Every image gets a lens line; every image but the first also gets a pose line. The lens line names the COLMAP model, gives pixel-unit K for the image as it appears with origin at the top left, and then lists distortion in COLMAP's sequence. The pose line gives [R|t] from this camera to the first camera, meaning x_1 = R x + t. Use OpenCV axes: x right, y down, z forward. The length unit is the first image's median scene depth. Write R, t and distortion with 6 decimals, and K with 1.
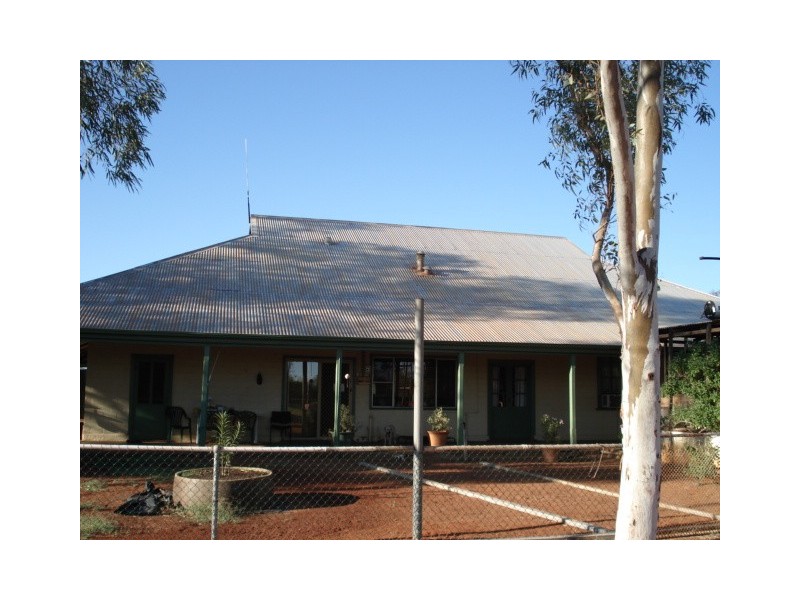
lens RADIAL K [[717.7, 0, 400.0], [0, 717.7, 300.0], [0, 0, 1]] dist [-0.067611, -0.008127]
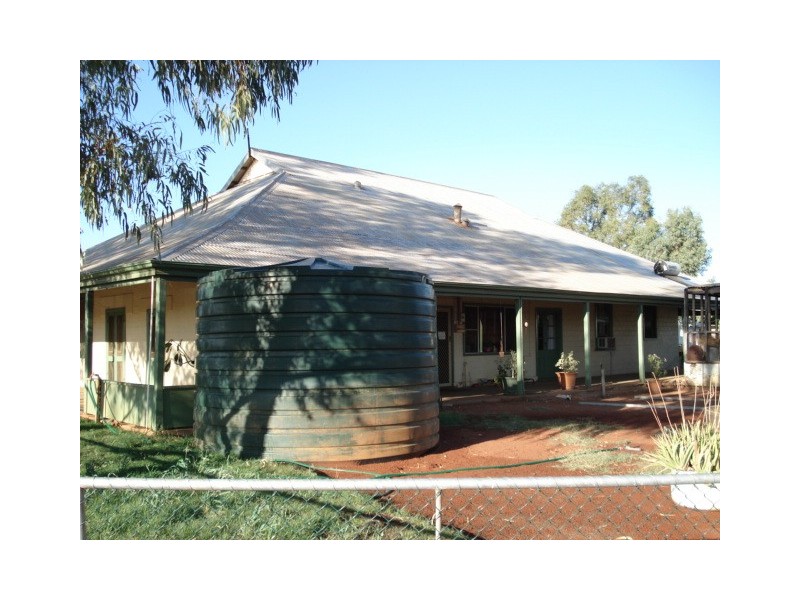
lens RADIAL K [[717.7, 0, 400.0], [0, 717.7, 300.0], [0, 0, 1]] dist [-0.067611, -0.008127]
pose [[0.851406, -0.003746, 0.524494, -0.580662], [-0.031431, 0.997813, 0.058148, 0.013243], [-0.523565, -0.065993, 0.849426, 0.168152]]
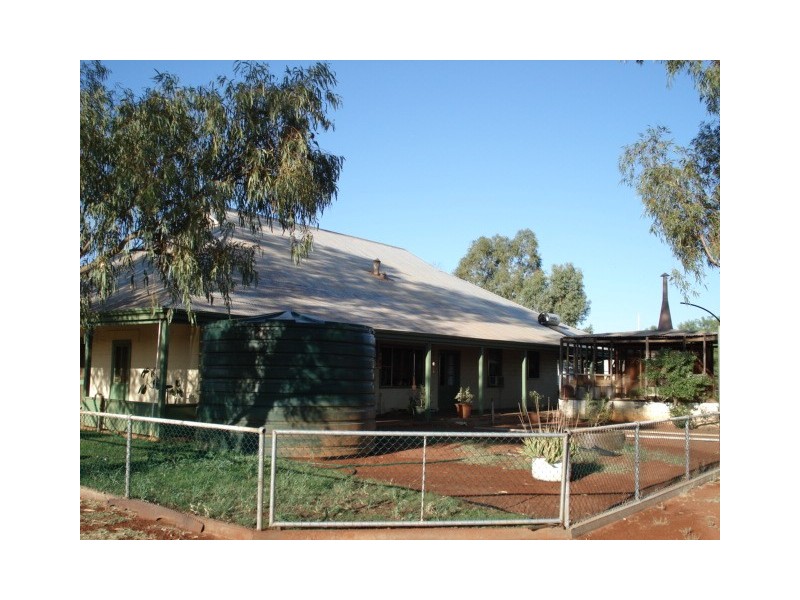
lens RADIAL K [[717.7, 0, 400.0], [0, 717.7, 300.0], [0, 0, 1]] dist [-0.067611, -0.008127]
pose [[0.766108, 0.057073, 0.640172, -0.713743], [-0.076376, 0.997076, 0.002509, -0.004033], [-0.638157, -0.050816, 0.768227, 0.046824]]
